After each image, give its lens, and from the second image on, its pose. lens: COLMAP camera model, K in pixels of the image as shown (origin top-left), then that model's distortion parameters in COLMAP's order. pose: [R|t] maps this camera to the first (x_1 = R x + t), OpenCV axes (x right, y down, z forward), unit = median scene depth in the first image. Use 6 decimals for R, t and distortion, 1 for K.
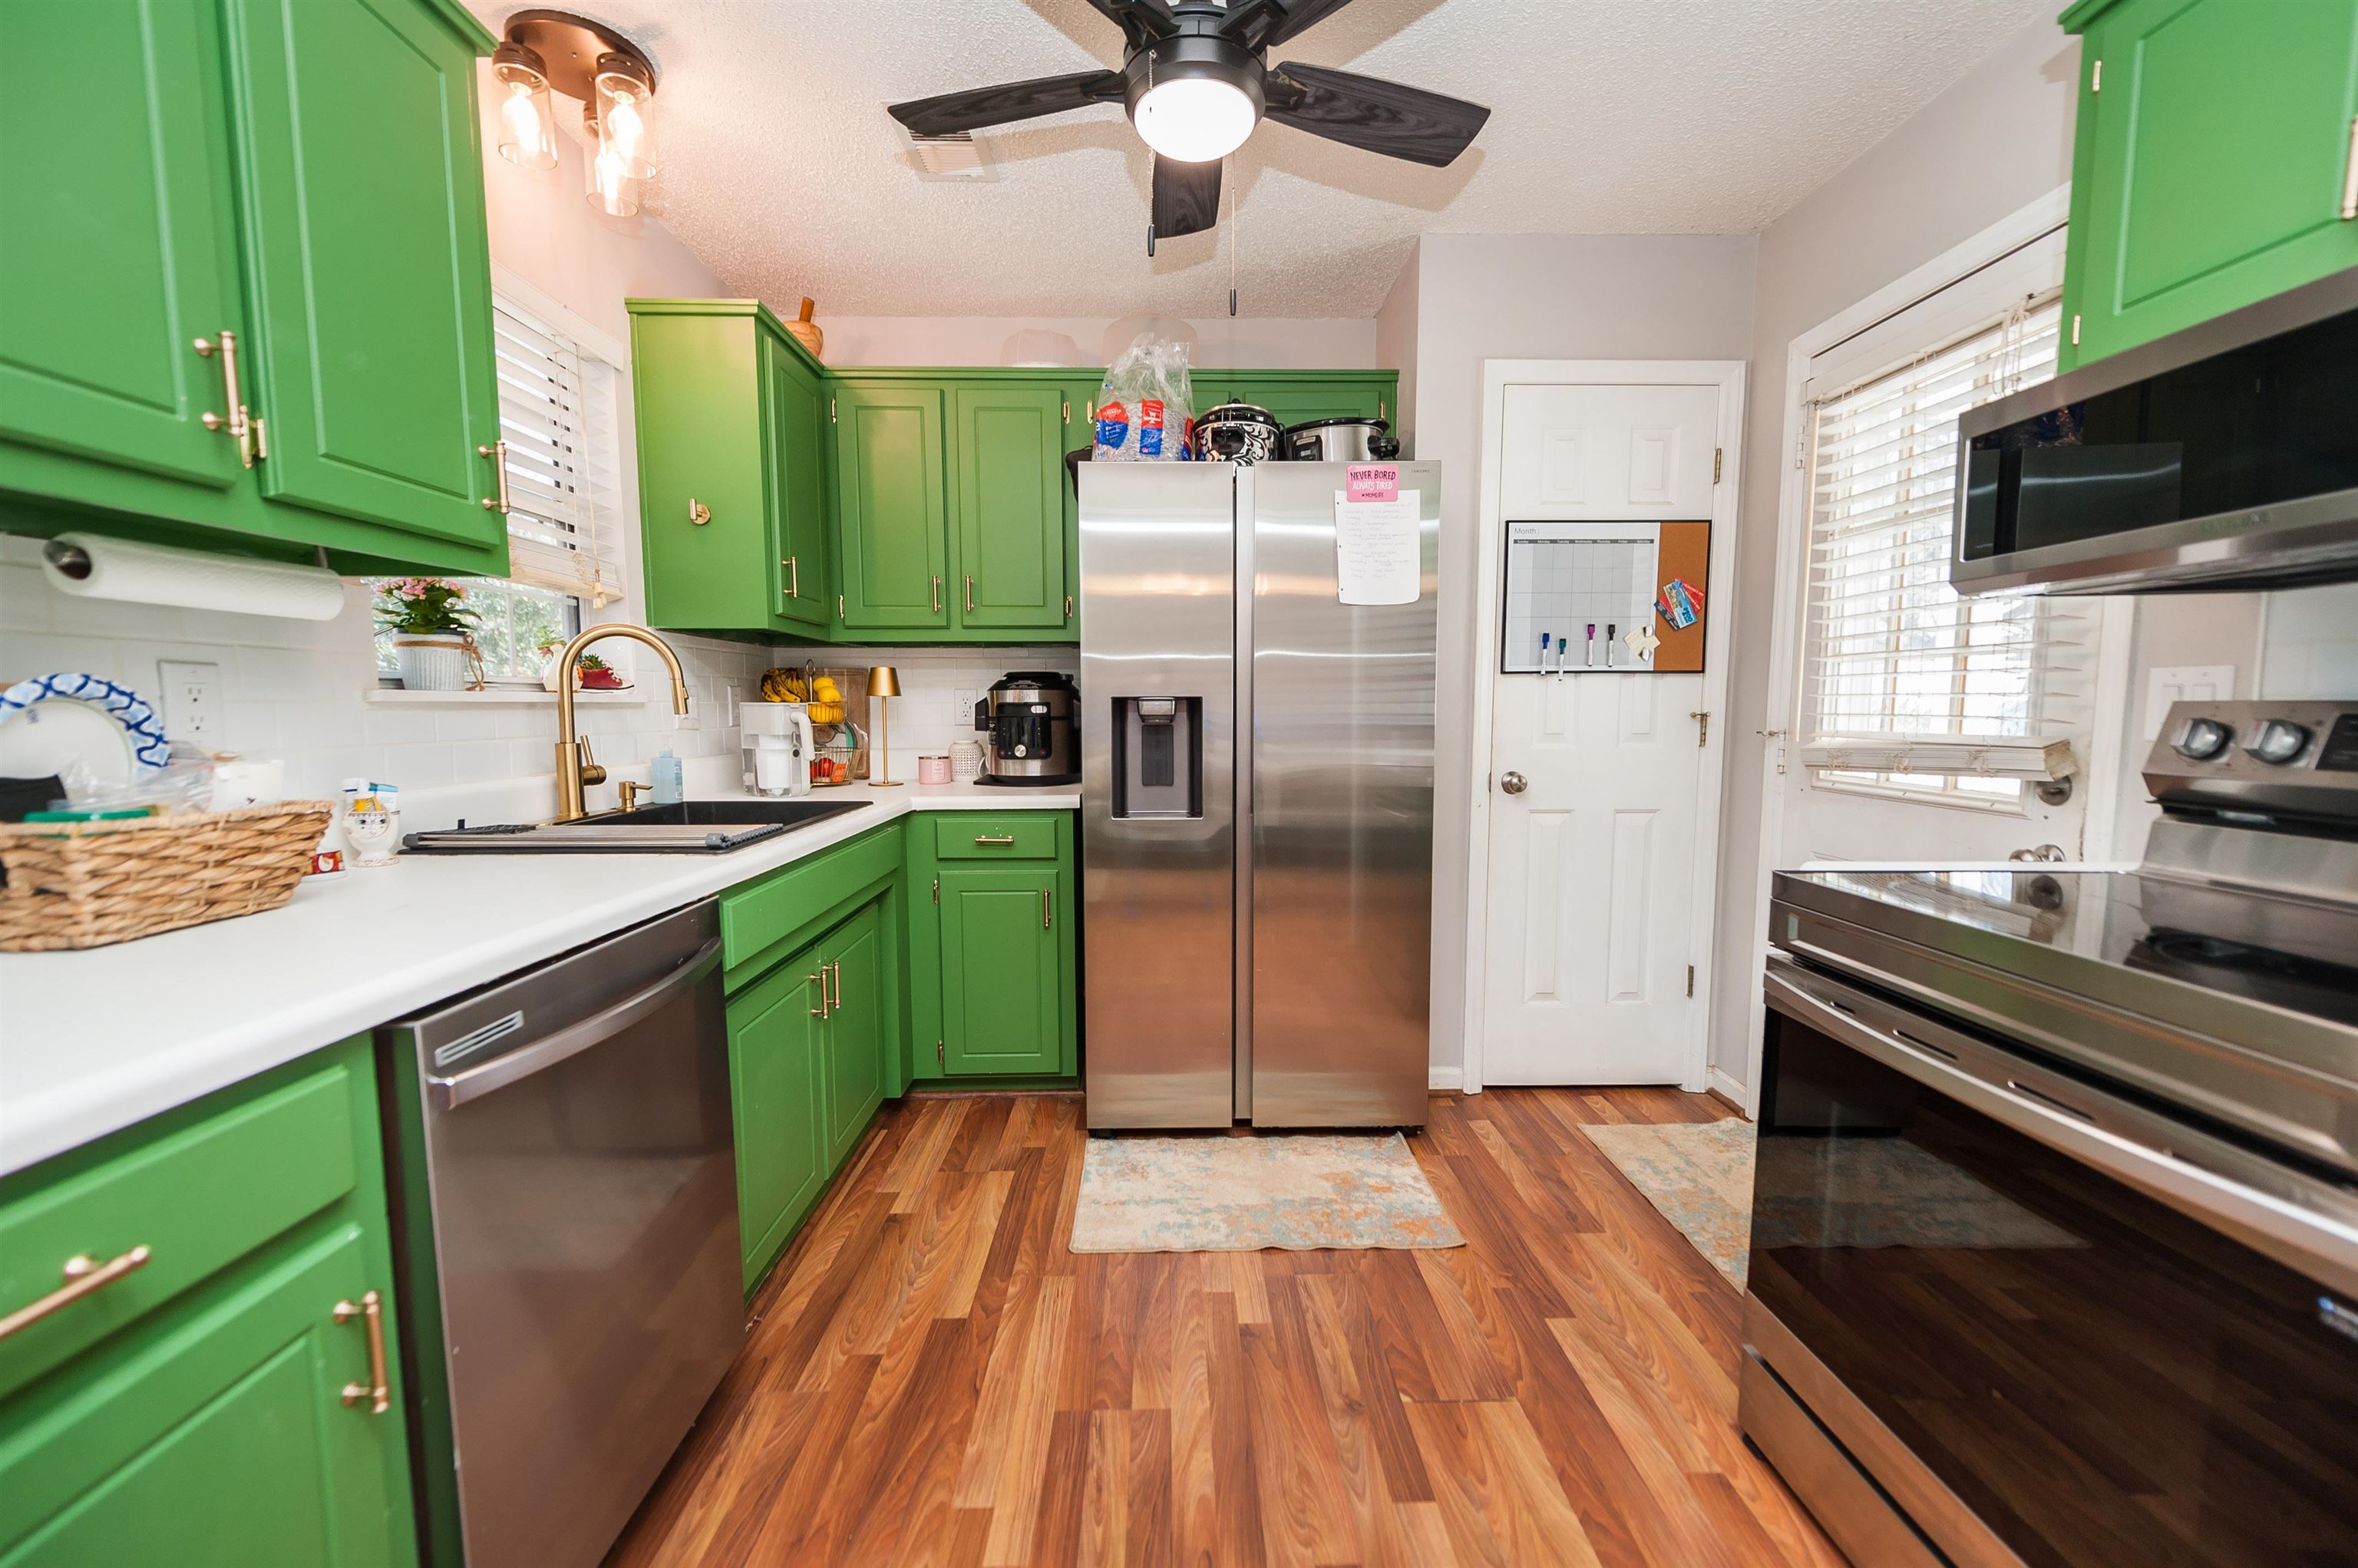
lens RADIAL K [[920.0, 0, 1192.3], [0, 920.0, 788.3], [0, 0, 1]] dist [0.012747, -0.004984]
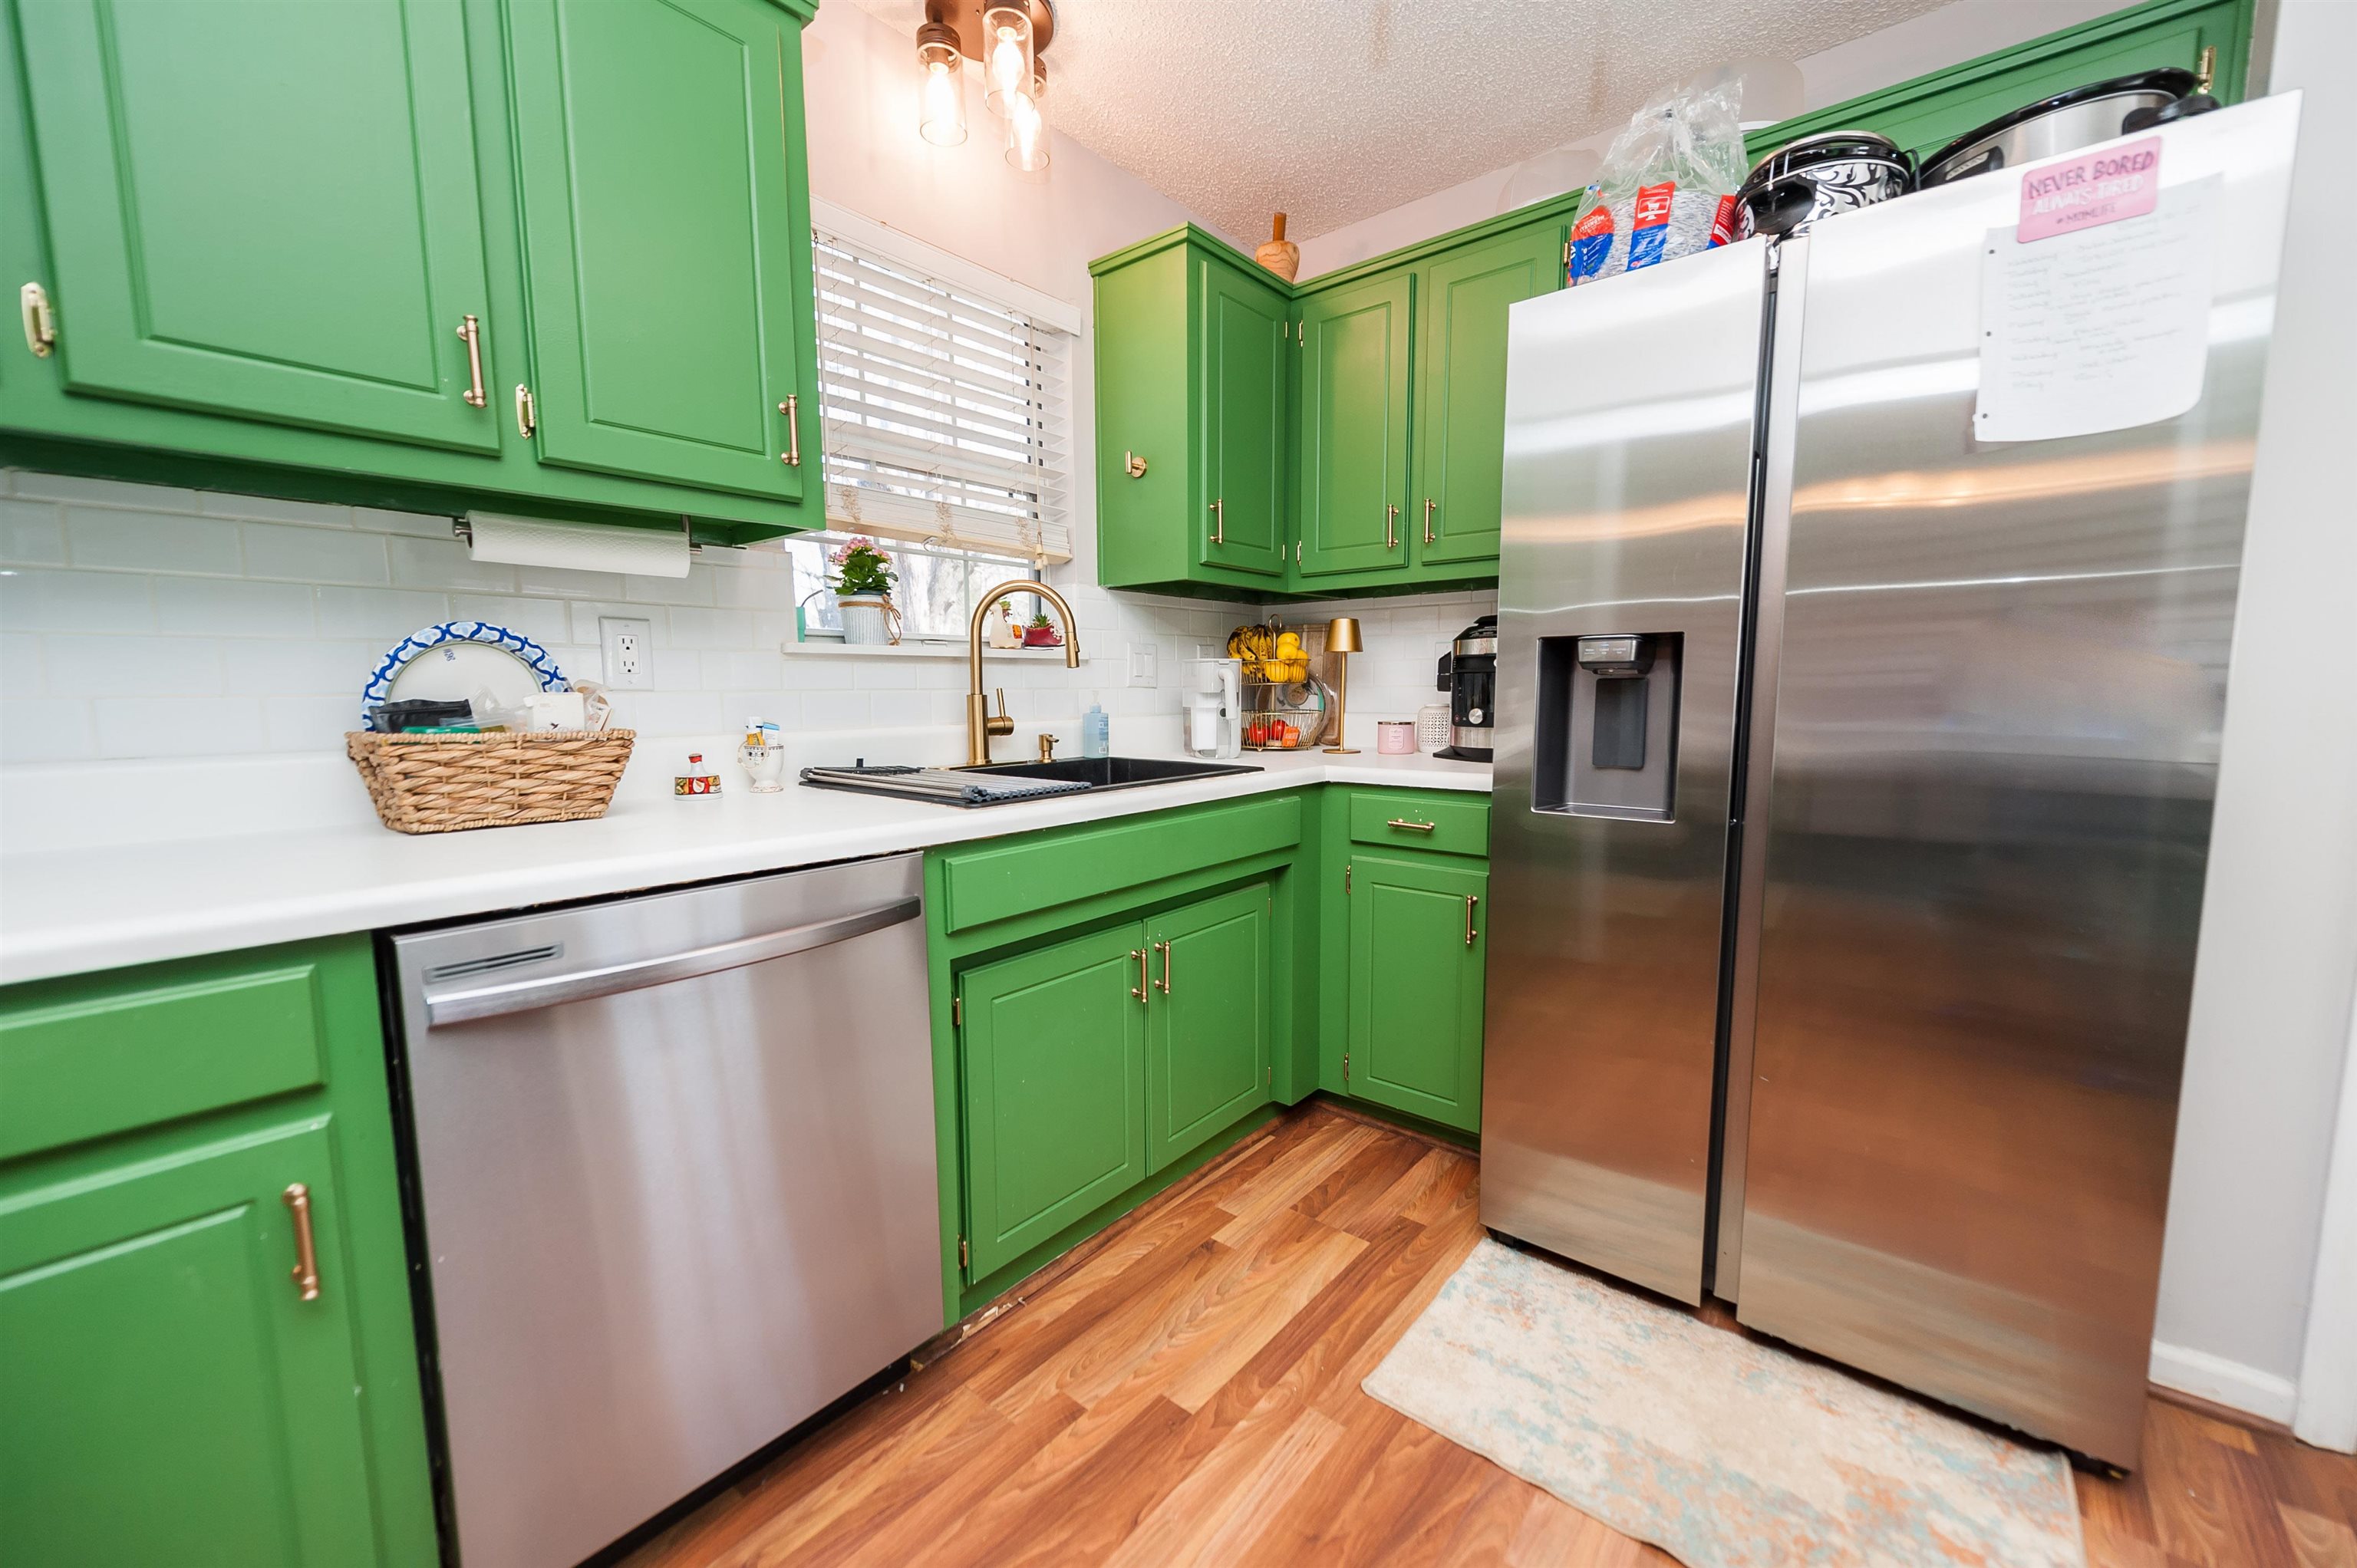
lens RADIAL K [[923.4, 0, 1184.4], [0, 923.4, 790.3], [0, 0, 1]] dist [0.012291, -0.005552]
pose [[0.753720, 0.070111, -0.653445, 0.197084], [-0.052688, 0.997539, 0.046256, -0.000633], [0.655080, -0.000435, 0.755559, 0.325903]]
